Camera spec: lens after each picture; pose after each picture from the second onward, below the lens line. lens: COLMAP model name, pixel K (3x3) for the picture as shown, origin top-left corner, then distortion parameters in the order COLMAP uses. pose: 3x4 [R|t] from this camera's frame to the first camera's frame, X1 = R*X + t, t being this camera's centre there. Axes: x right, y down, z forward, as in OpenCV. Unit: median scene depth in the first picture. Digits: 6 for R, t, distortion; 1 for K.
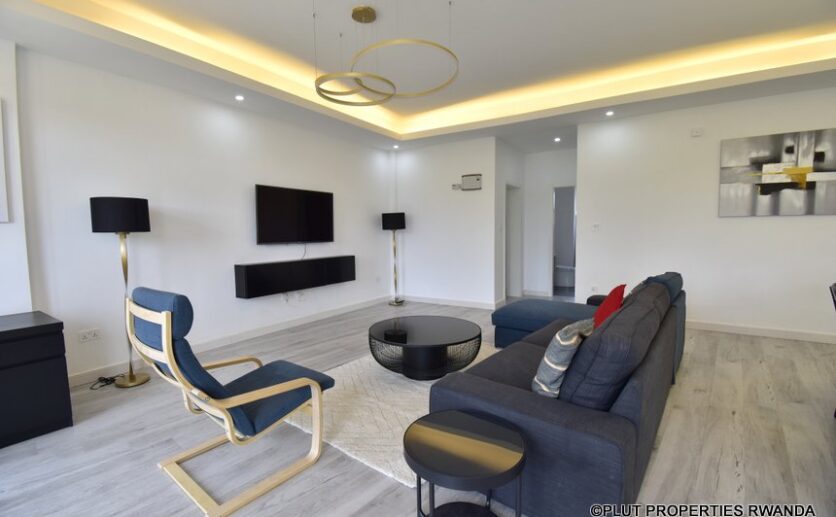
lens RADIAL K [[372.3, 0, 418.0], [0, 372.3, 258.5], [0, 0, 1]] dist [0.000771, -0.012902]
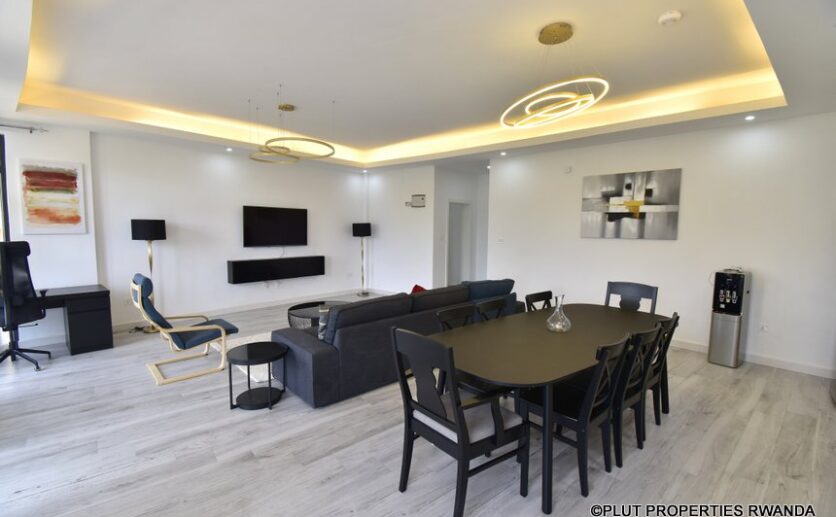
lens RADIAL K [[379.0, 0, 420.8], [0, 379.0, 256.5], [0, 0, 1]] dist [-0.001046, -0.000329]
pose [[0.988183, 0.037072, -0.148728, 0.507297], [-0.036137, 0.999306, 0.008986, -0.042195], [0.148958, -0.003505, 0.988837, -0.384352]]
